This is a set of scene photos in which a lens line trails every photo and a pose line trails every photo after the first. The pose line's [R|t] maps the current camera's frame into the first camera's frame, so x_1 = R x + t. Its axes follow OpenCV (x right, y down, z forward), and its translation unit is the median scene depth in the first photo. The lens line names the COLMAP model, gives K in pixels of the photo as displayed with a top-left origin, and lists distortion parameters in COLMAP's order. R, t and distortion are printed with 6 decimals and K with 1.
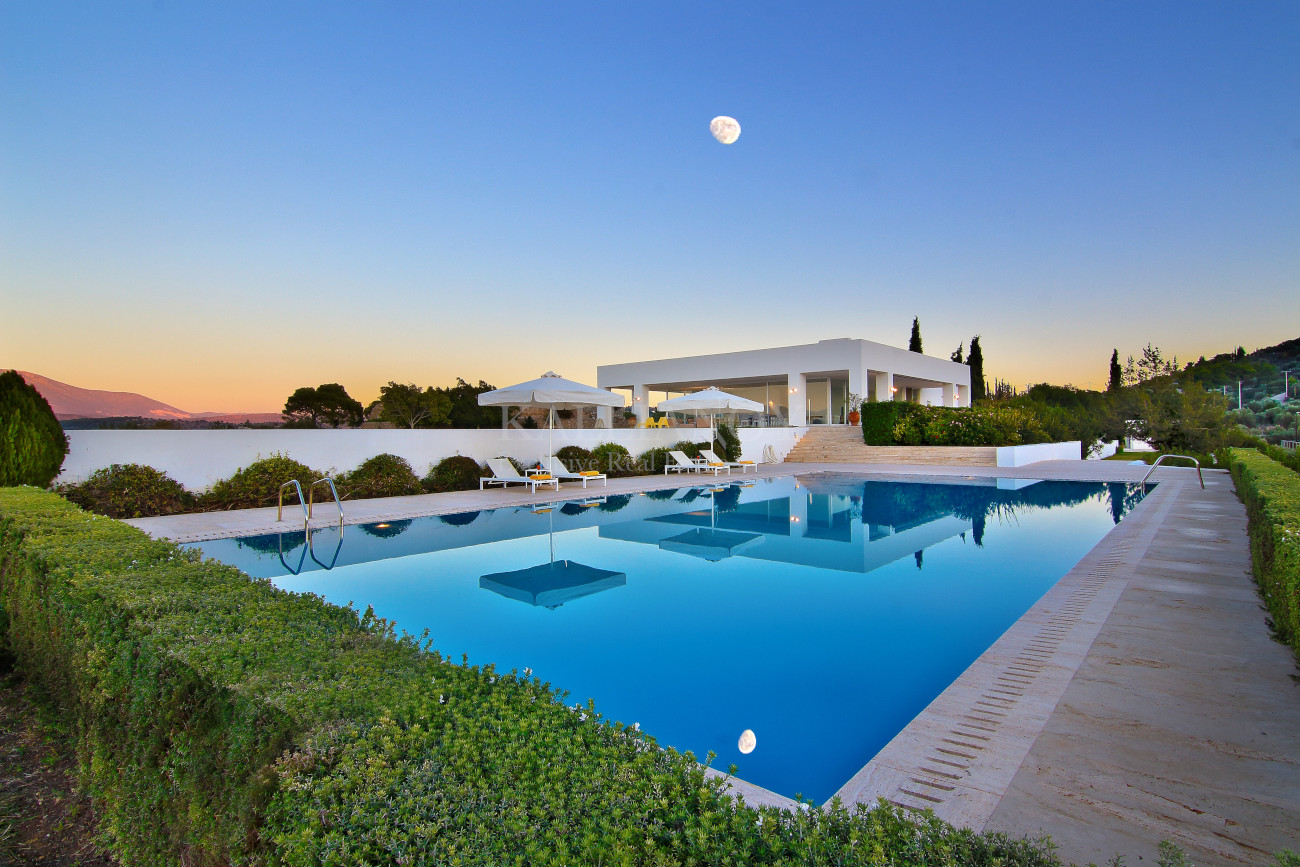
lens RADIAL K [[658.4, 0, 650.0], [0, 658.4, 433.5], [0, 0, 1]] dist [-0.024017, -0.000288]
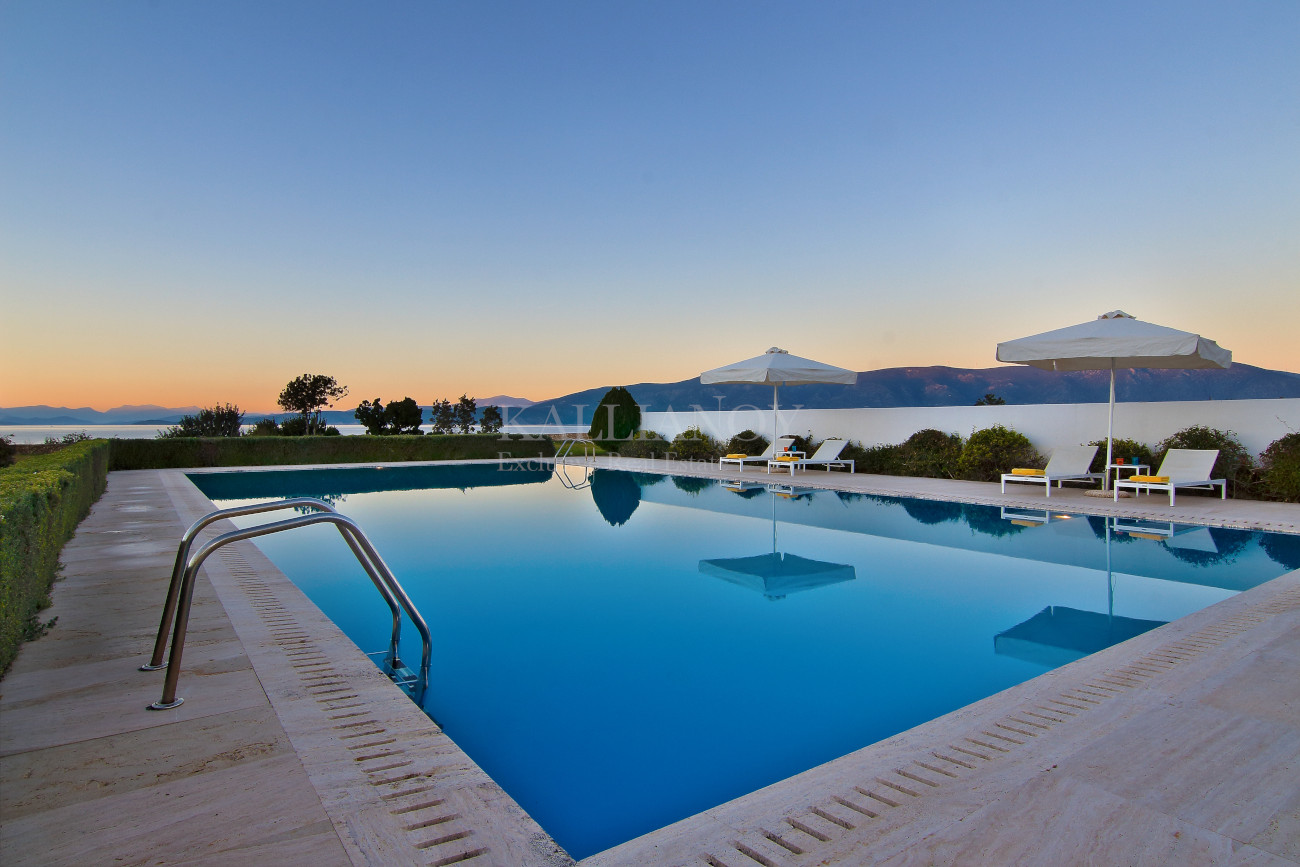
lens RADIAL K [[760.5, 0, 650.0], [0, 760.5, 433.5], [0, 0, 1]] dist [-0.001679, -0.000748]
pose [[-0.246901, 0.017385, -0.968885, 0.388693], [-0.000290, 0.999838, 0.018014, 0.006627], [0.969041, 0.004729, -0.246856, 0.443652]]
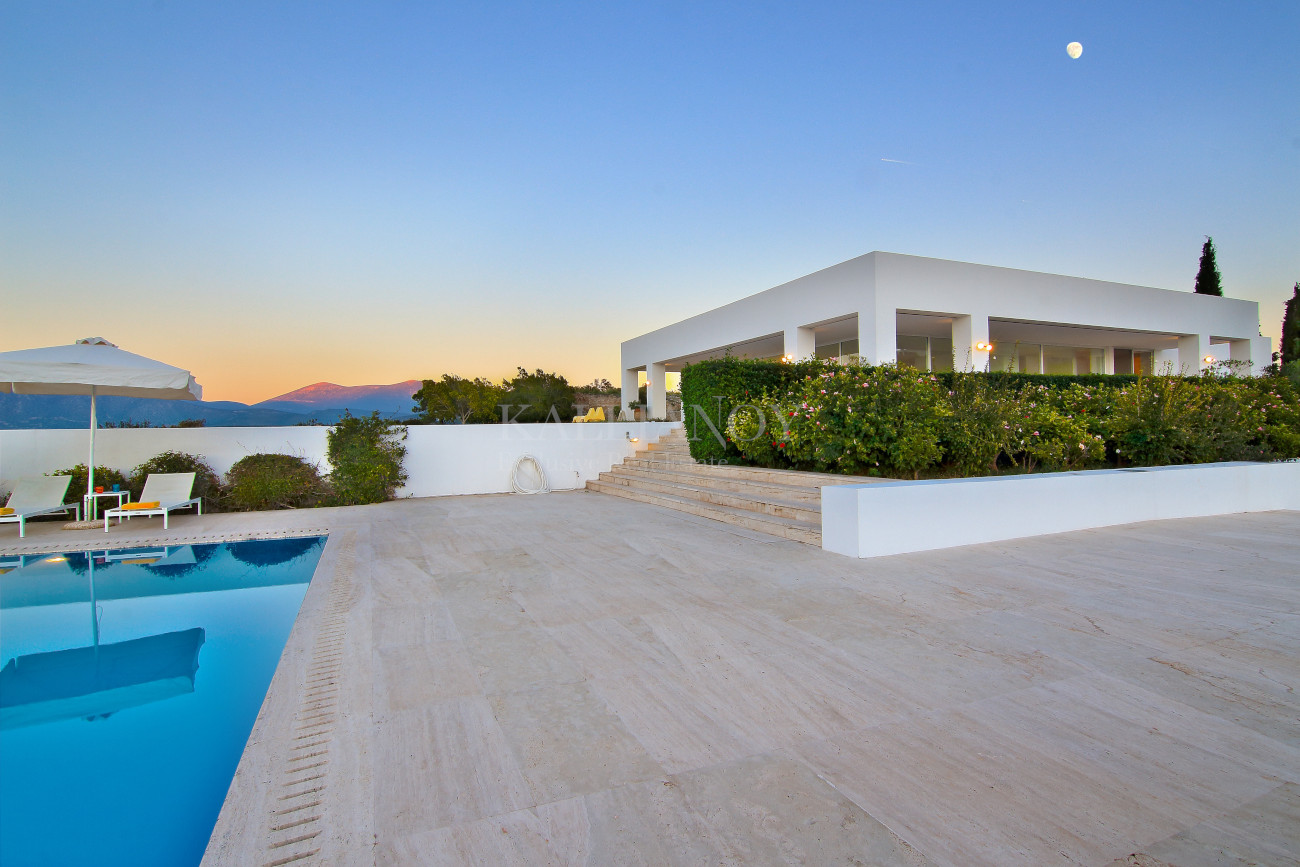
lens RADIAL K [[658.4, 0, 650.0], [0, 658.4, 433.5], [0, 0, 1]] dist [-0.024017, -0.000288]
pose [[0.904874, 0.001162, -0.425678, 0.332630], [0.004106, 0.999926, 0.011458, -0.005327], [0.425660, -0.012116, 0.904802, 0.395234]]
